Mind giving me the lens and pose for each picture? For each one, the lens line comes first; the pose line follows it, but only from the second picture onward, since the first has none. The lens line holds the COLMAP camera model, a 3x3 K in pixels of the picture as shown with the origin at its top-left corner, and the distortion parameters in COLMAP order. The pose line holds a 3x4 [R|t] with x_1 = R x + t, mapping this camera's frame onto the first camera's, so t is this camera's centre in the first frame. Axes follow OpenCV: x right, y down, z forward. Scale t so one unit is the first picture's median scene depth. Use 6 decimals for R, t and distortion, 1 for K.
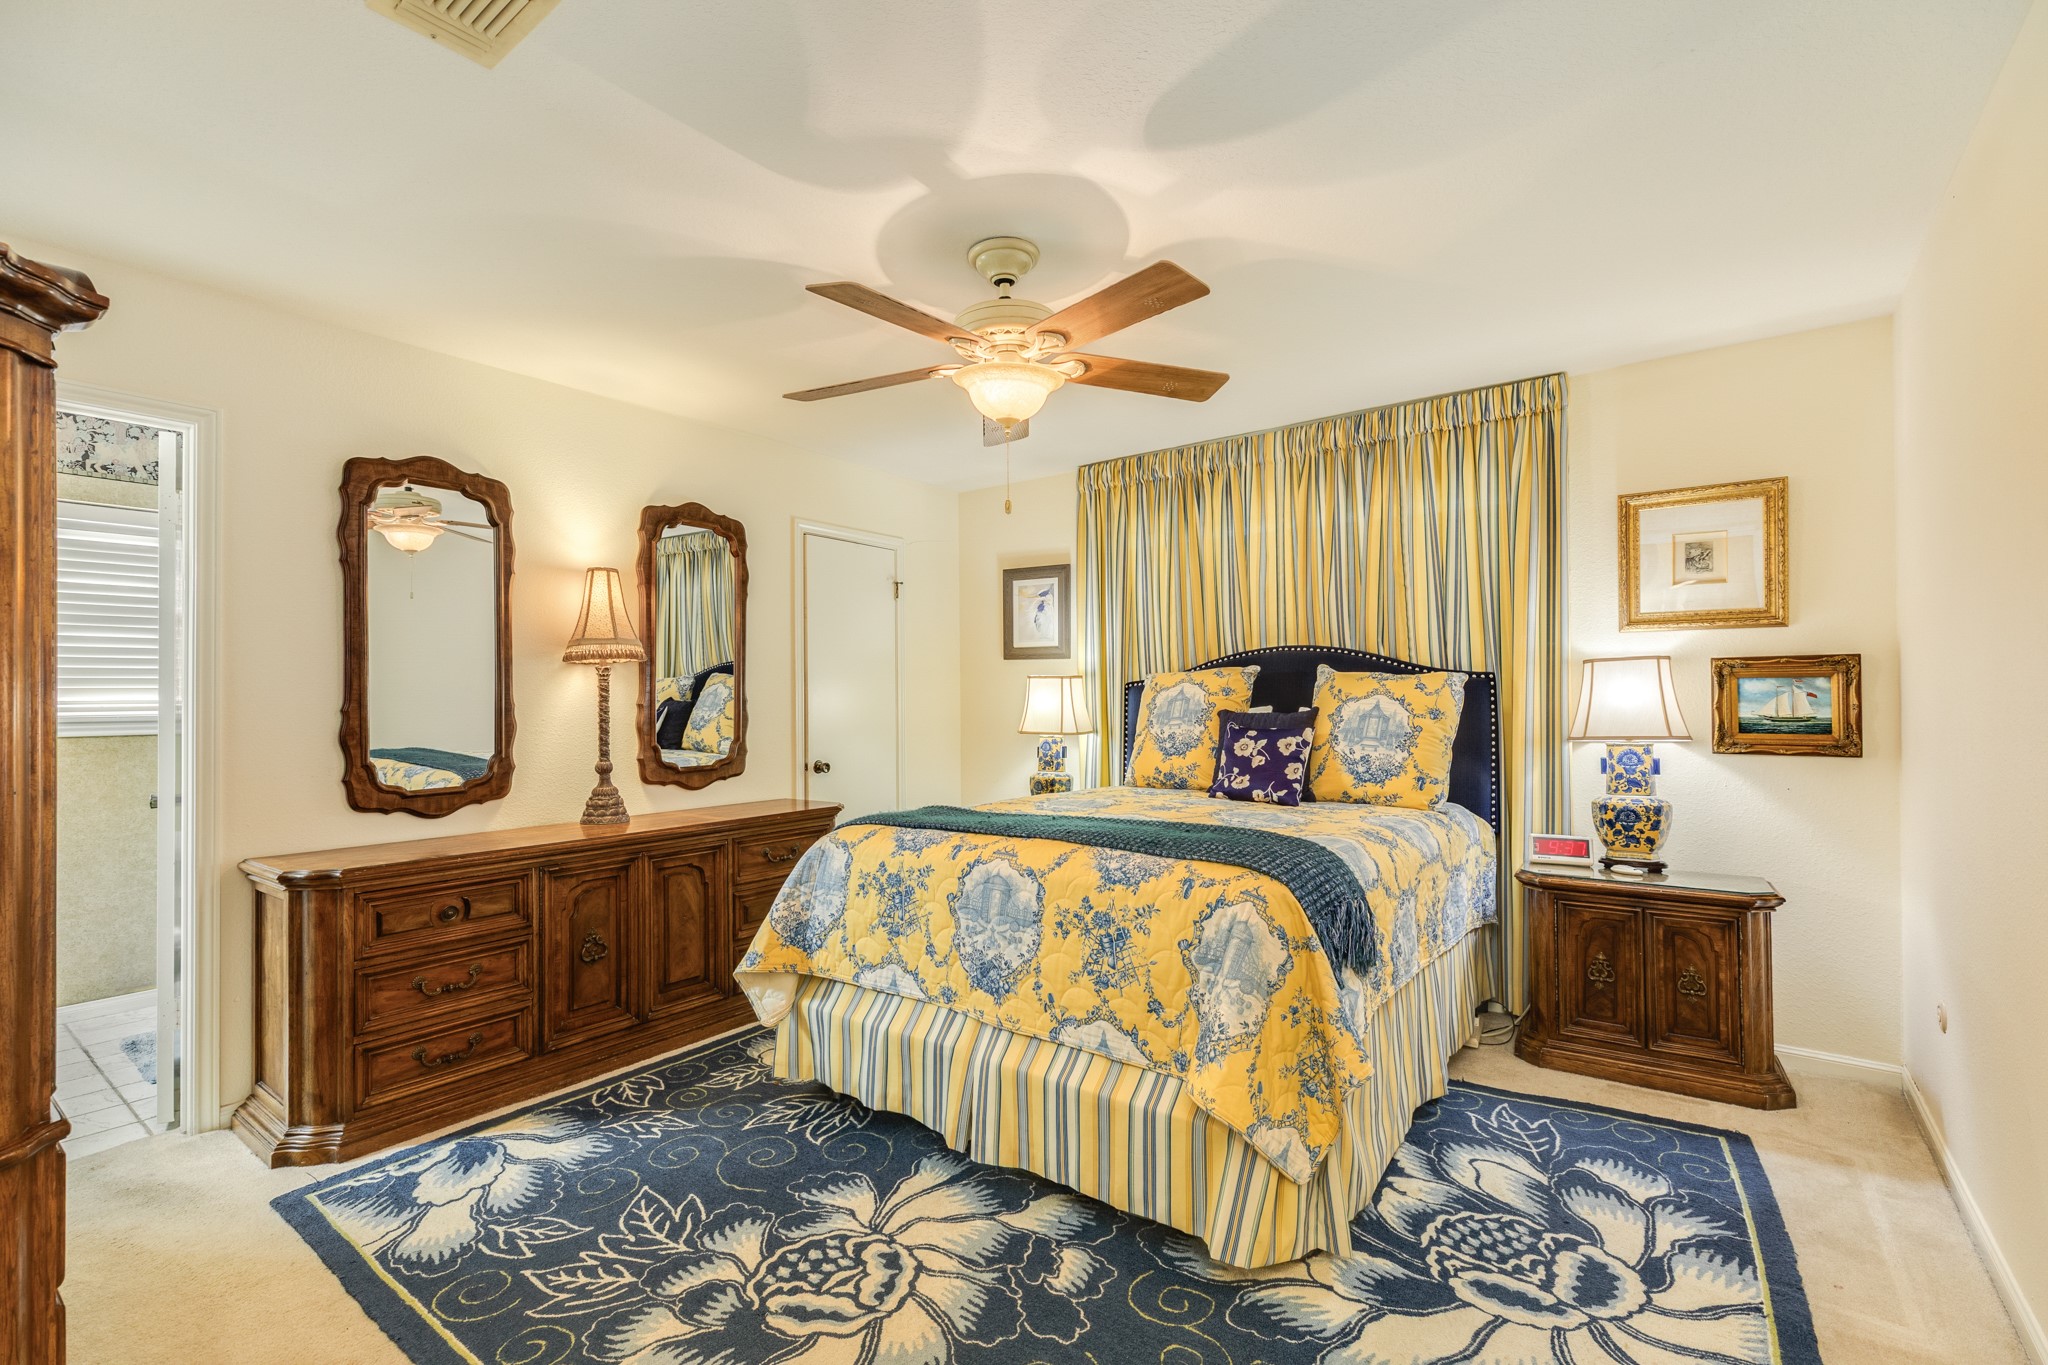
lens RADIAL K [[909.6, 0, 1021.7], [0, 909.6, 690.8], [0, 0, 1]] dist [0.002122, 0.000860]
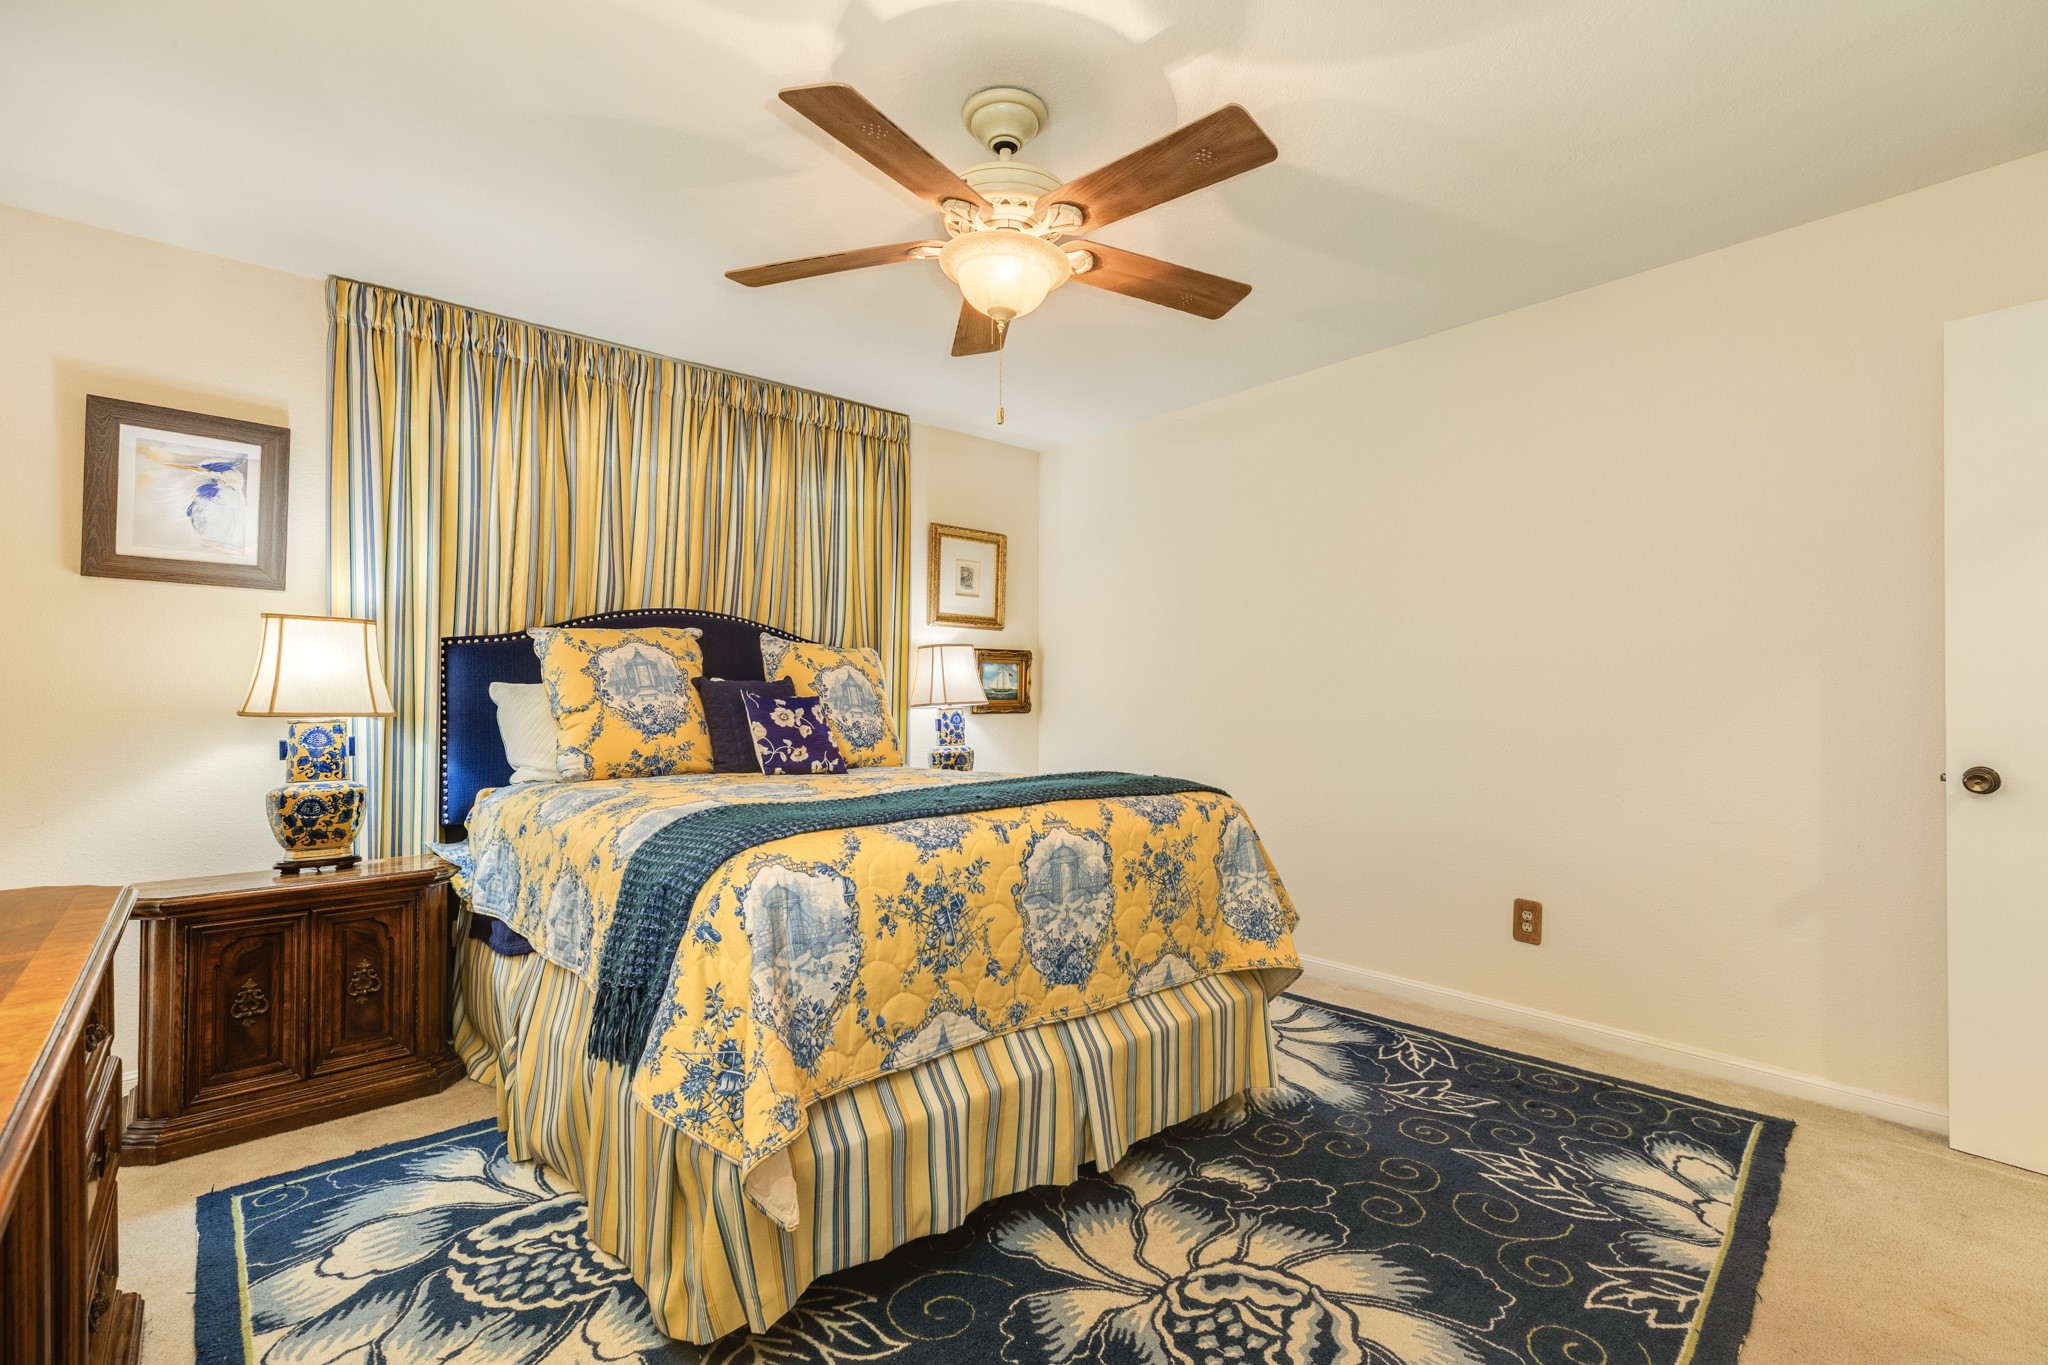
lens RADIAL K [[909.6, 0, 1021.7], [0, 909.6, 690.8], [0, 0, 1]] dist [0.002122, 0.000860]
pose [[0.200560, 0.013154, 0.979593, -0.855546], [-0.009660, 0.999888, -0.011448, 0.062822], [-0.979634, -0.007167, 0.200665, 0.837305]]
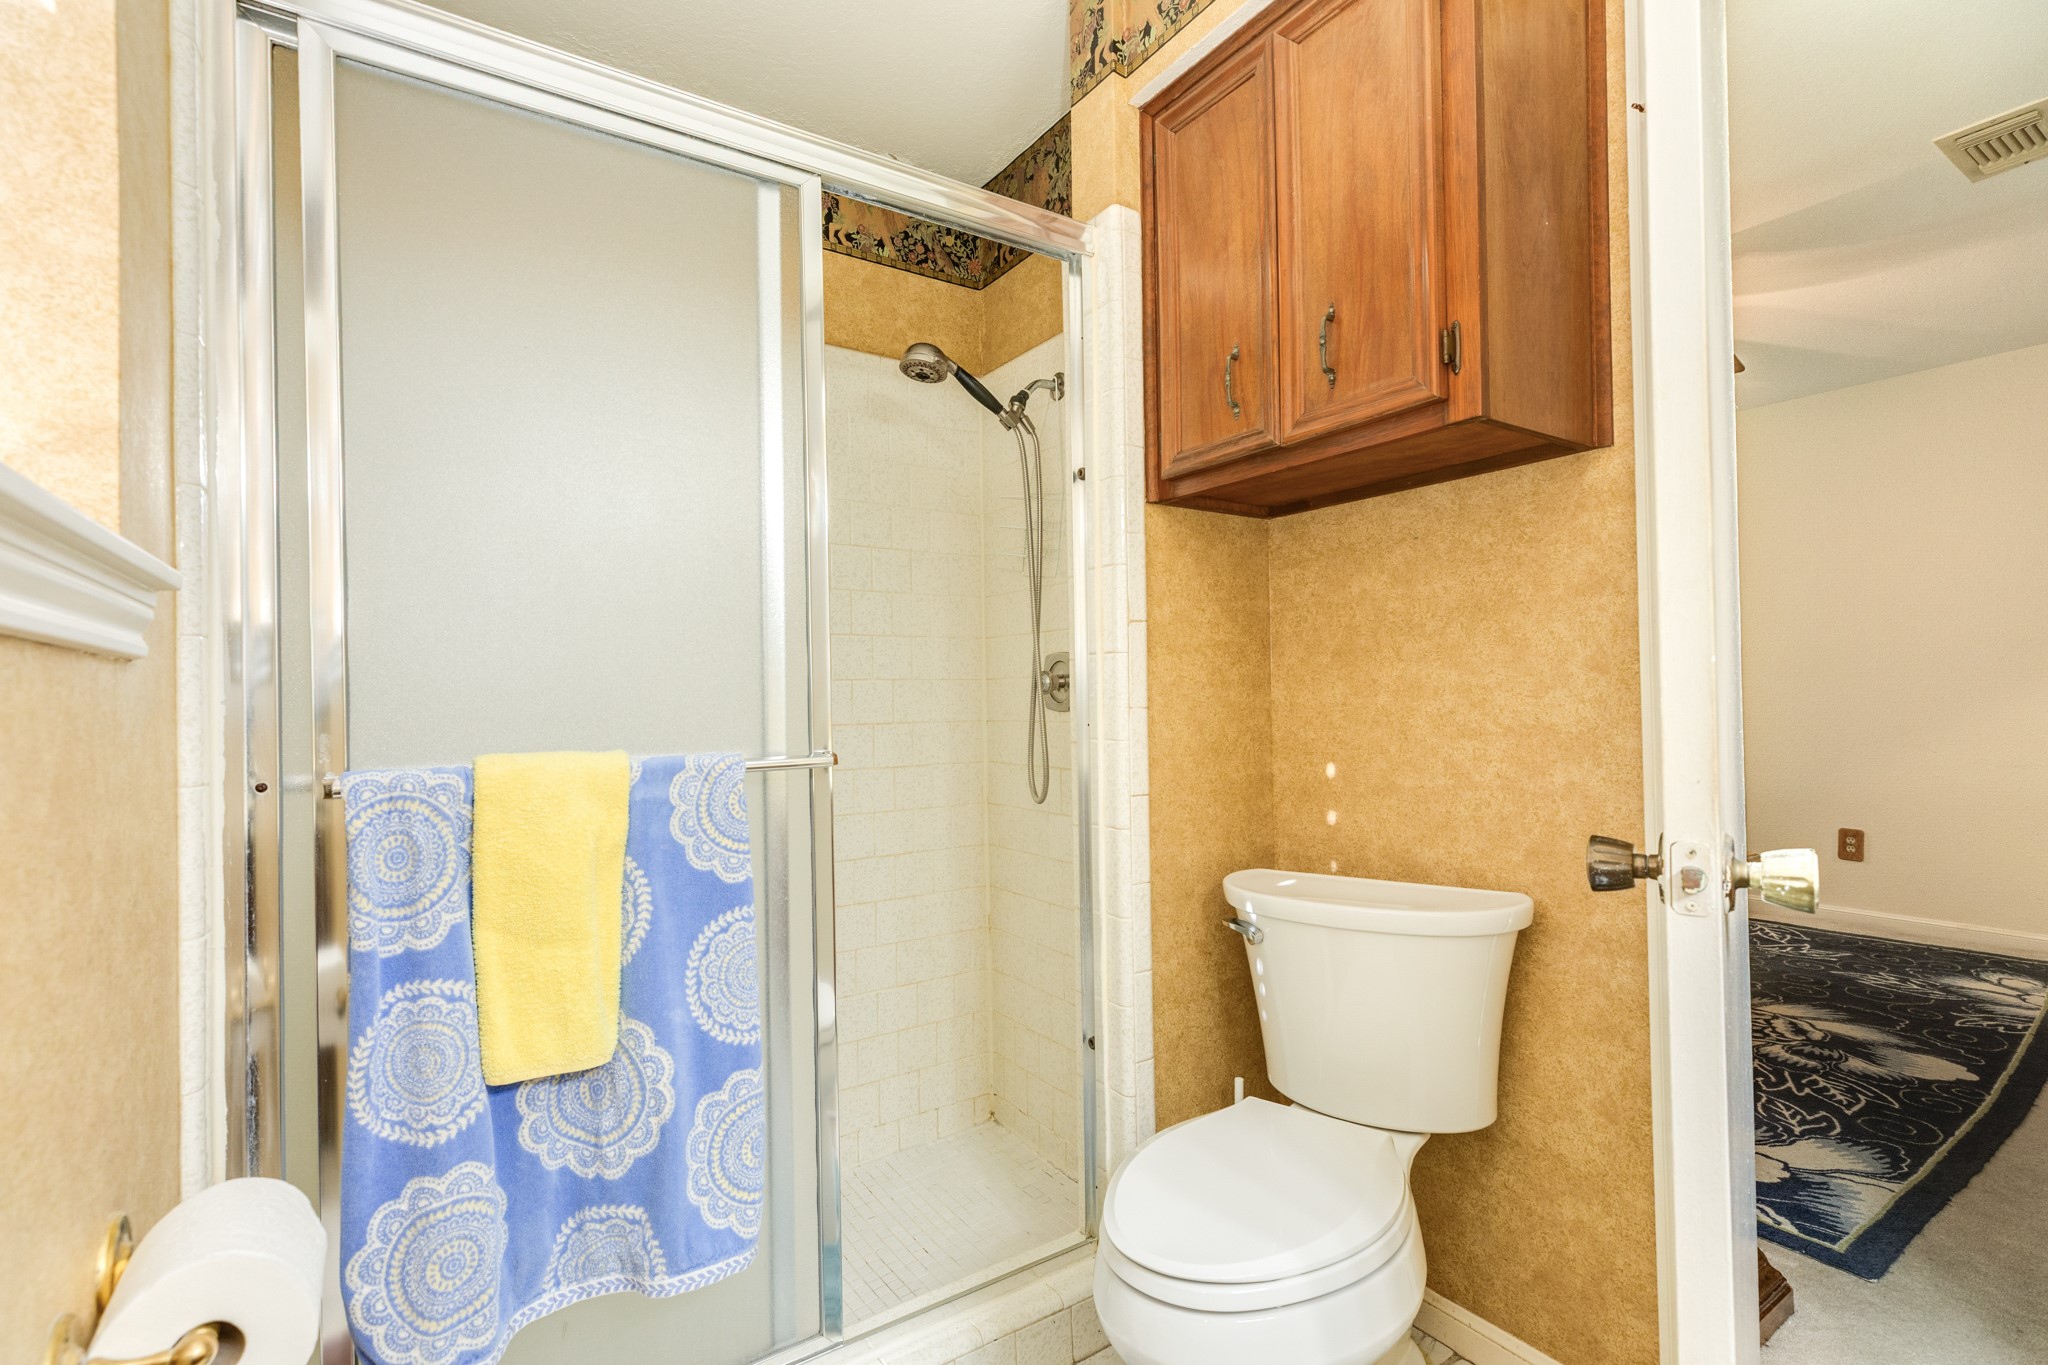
lens RADIAL K [[909.6, 0, 1021.7], [0, 909.6, 690.8], [0, 0, 1]] dist [0.002122, 0.000860]
pose [[0.337087, 0.013521, 0.941376, -1.626564], [0.006900, 0.999835, -0.016831, 0.091276], [-0.941448, 0.012169, 0.336938, 1.294795]]
